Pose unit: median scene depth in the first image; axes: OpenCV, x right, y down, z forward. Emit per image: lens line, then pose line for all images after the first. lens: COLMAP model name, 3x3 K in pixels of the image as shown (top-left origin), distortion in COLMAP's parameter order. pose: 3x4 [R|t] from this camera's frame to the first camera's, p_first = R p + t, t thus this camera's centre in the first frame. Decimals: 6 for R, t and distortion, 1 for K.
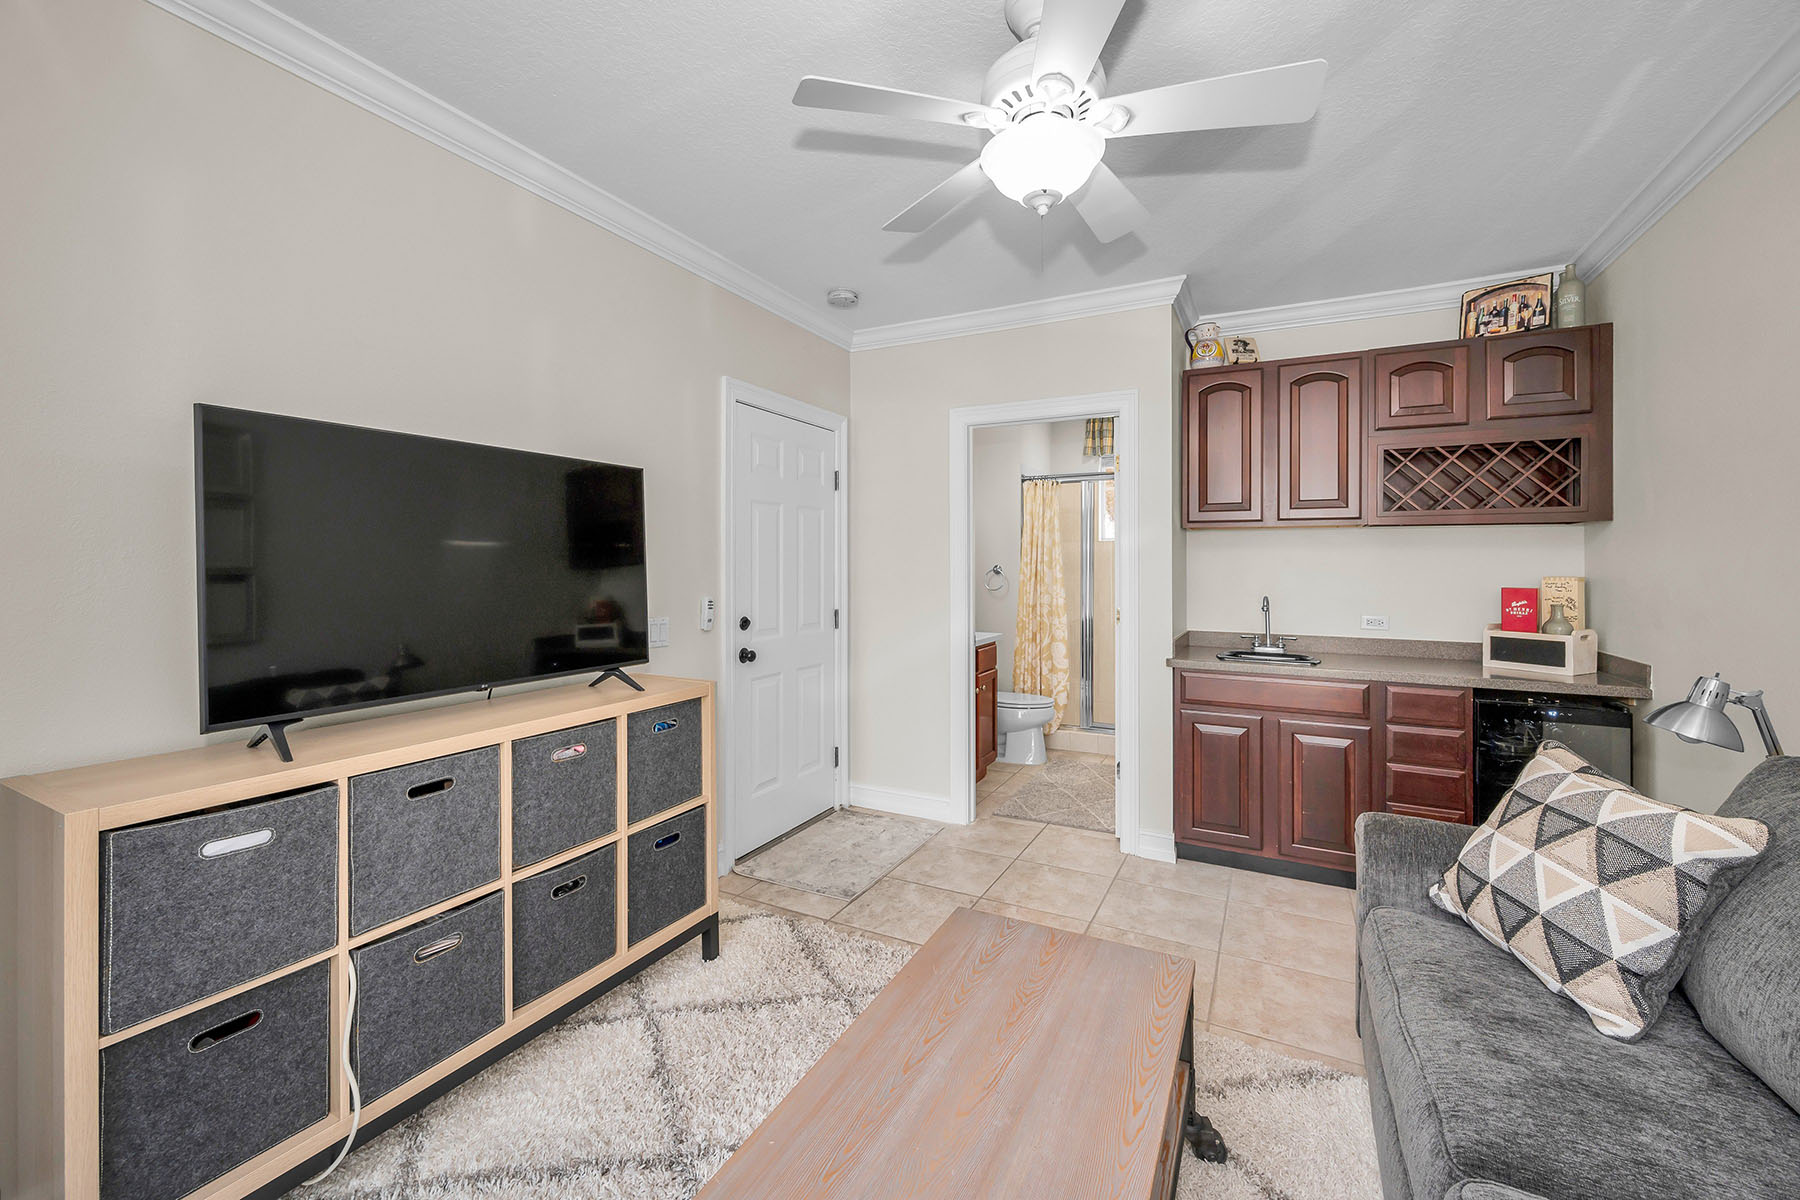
lens RADIAL K [[719.2, 0, 898.8], [0, 719.2, 562.7], [0, 0, 1]] dist [-0.001590, -0.000201]
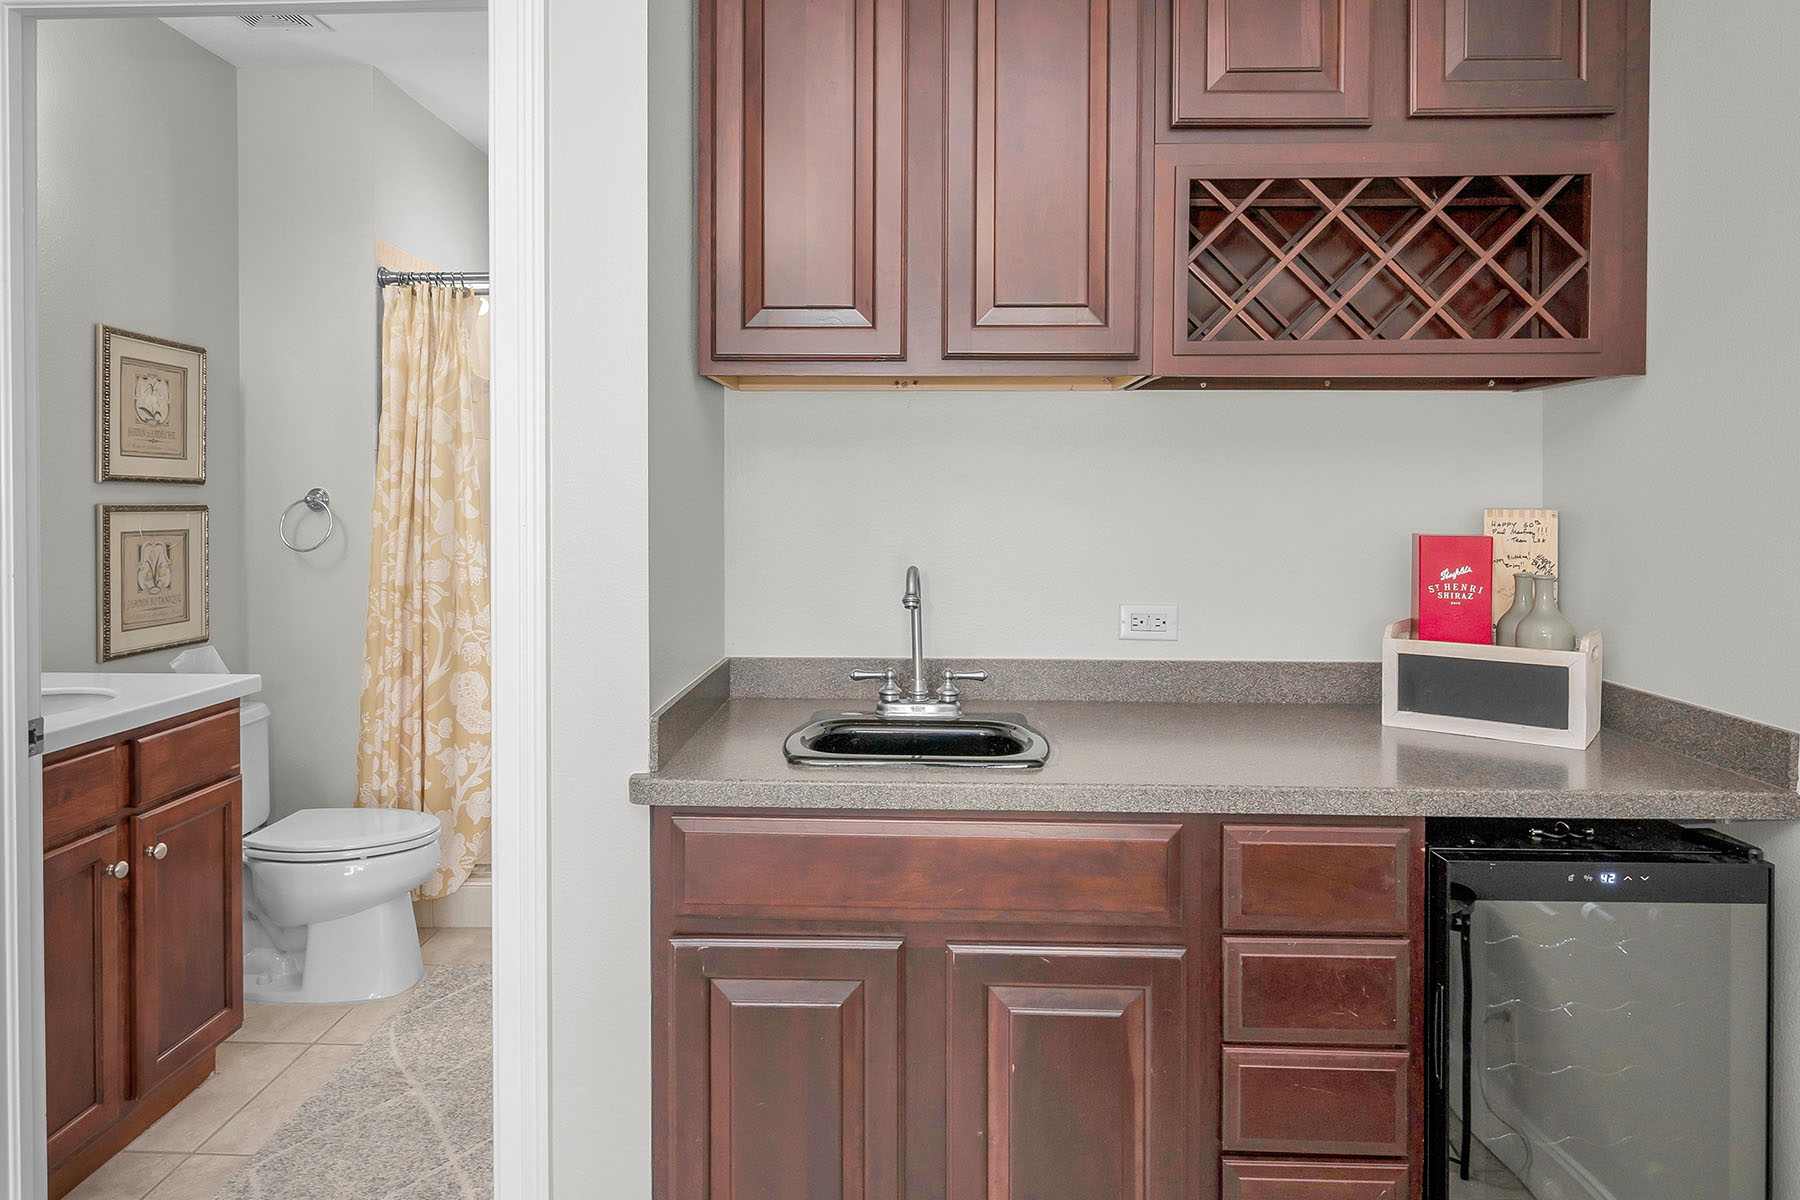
lens RADIAL K [[1129.8, 0, 892.4], [0, 1129.8, 501.3], [0, 0, 1]] dist [-0.001131, -0.000329]
pose [[0.896065, -0.001638, 0.443920, 0.260980], [-0.001666, 0.999974, 0.007053, 0.010041], [-0.443920, -0.007059, 0.896039, 0.520242]]
